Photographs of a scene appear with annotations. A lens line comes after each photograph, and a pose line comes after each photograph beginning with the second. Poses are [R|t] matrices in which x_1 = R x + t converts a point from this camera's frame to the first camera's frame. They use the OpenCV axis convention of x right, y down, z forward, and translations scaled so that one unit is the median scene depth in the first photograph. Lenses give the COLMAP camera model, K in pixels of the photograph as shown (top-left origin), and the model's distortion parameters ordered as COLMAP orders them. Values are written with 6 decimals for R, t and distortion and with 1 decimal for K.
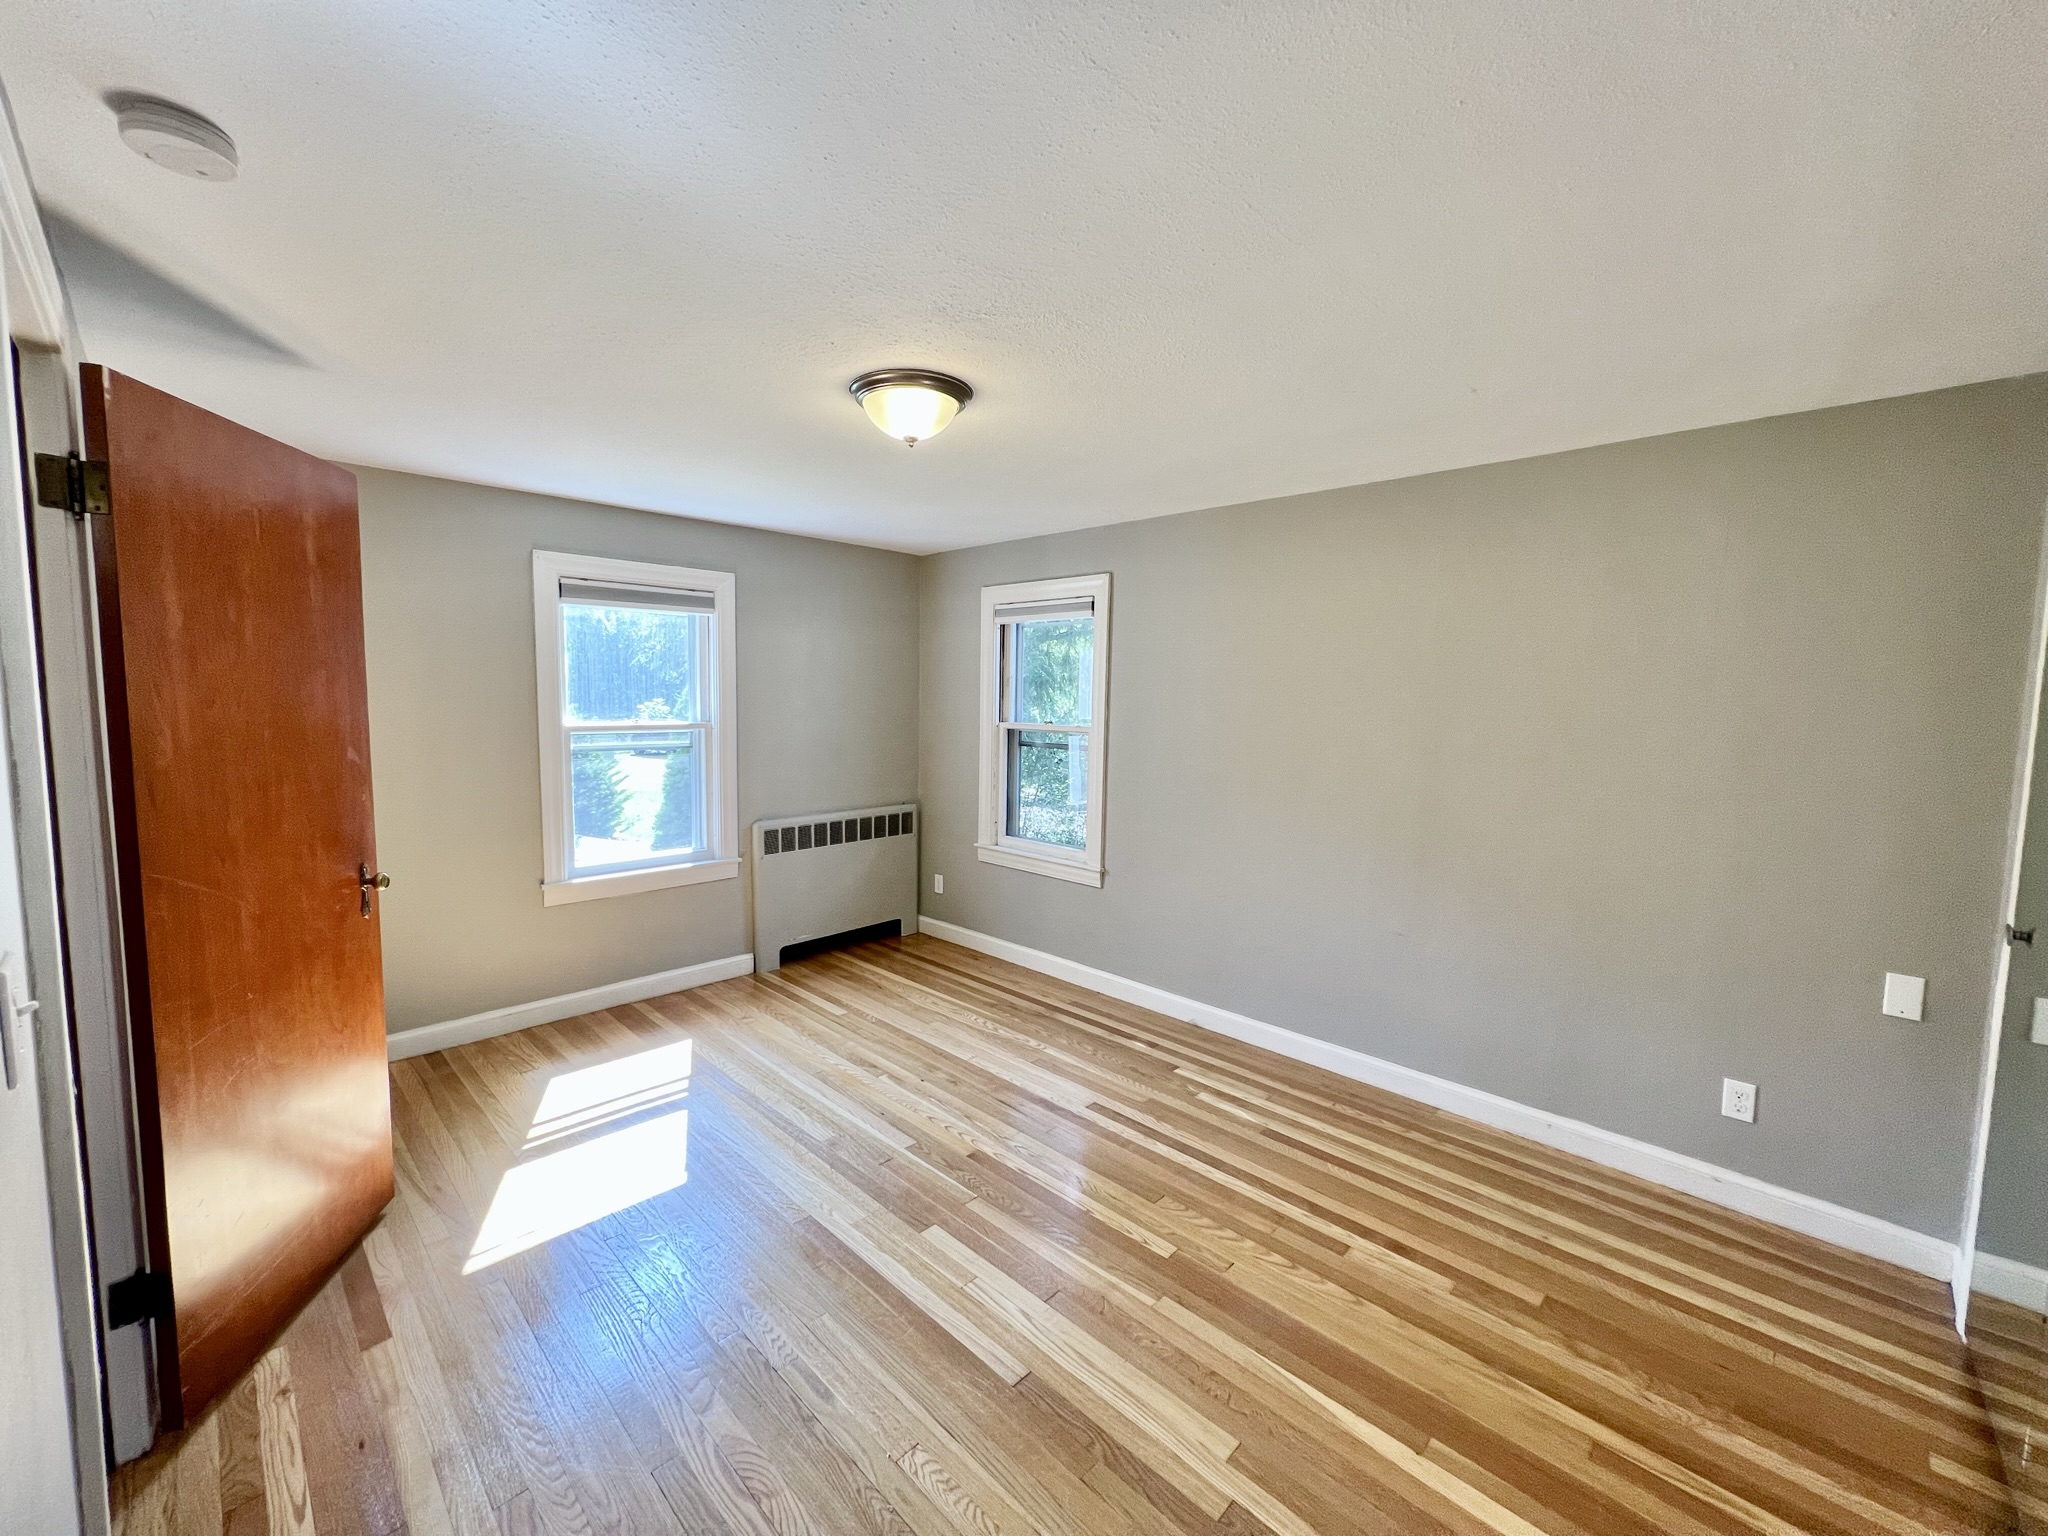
lens RADIAL K [[818.7, 0, 1019.0], [0, 818.7, 766.7], [0, 0, 1]] dist [-0.005632, 0.001221]
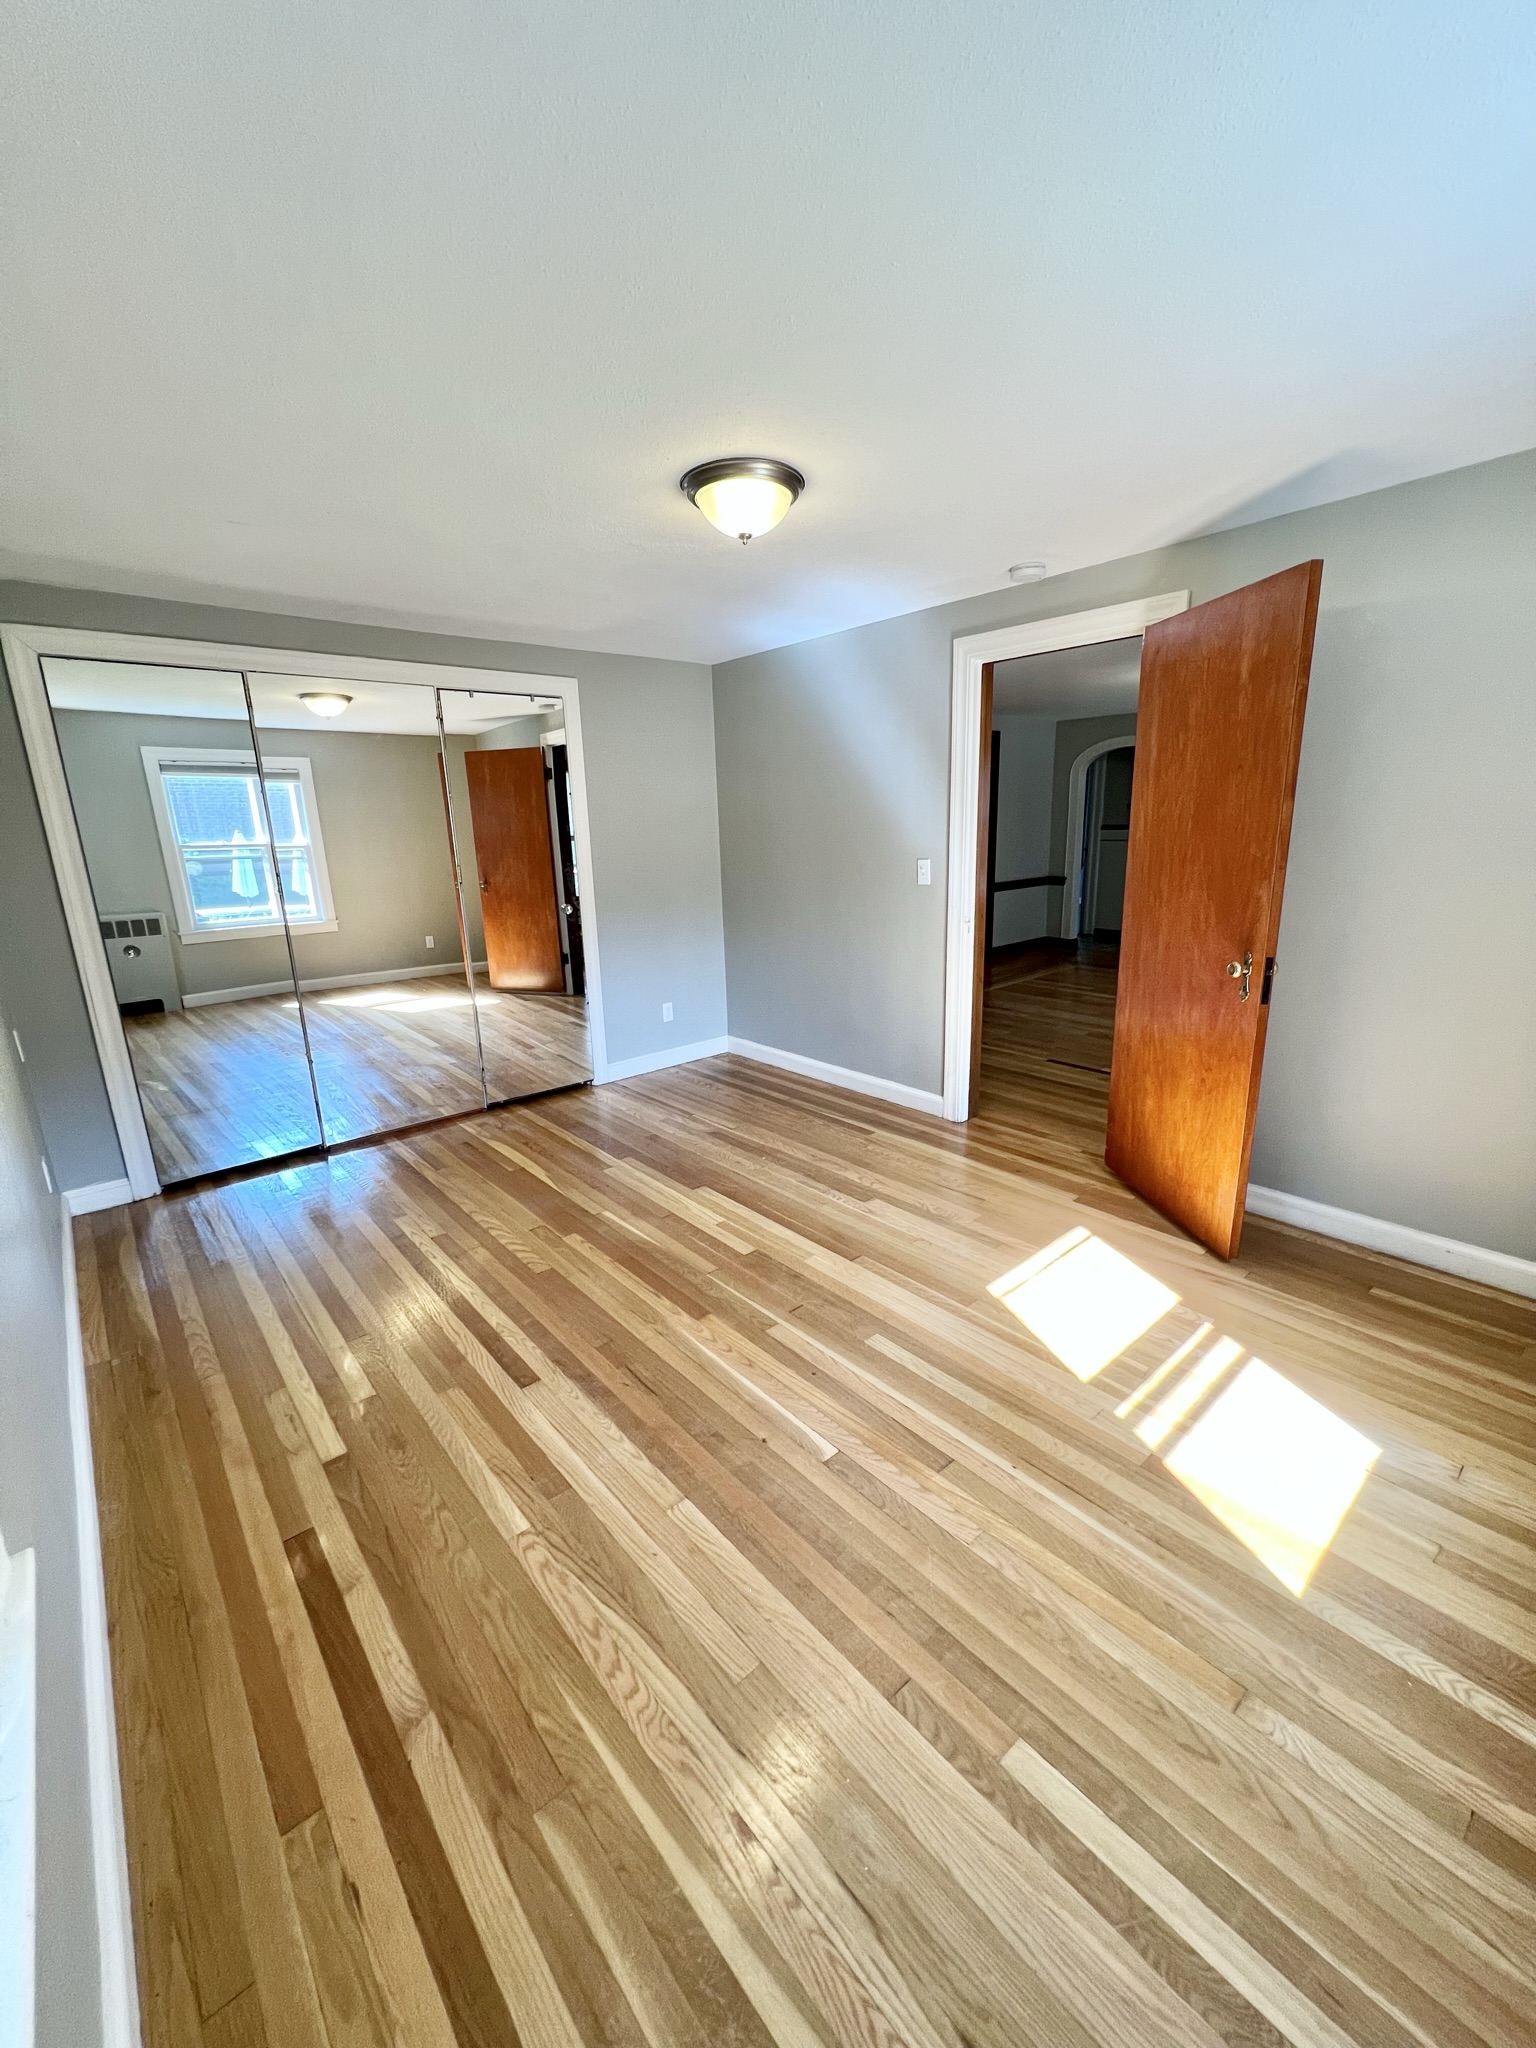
lens RADIAL K [[818.7, 0, 770.4], [0, 818.7, 1016.6], [0, 0, 1]] dist [-0.005632, 0.001221]
pose [[-0.997114, -0.004863, 0.075762, -0.193484], [0.019973, 0.945988, 0.323587, -0.135719], [-0.073244, 0.324166, -0.943160, 1.699813]]
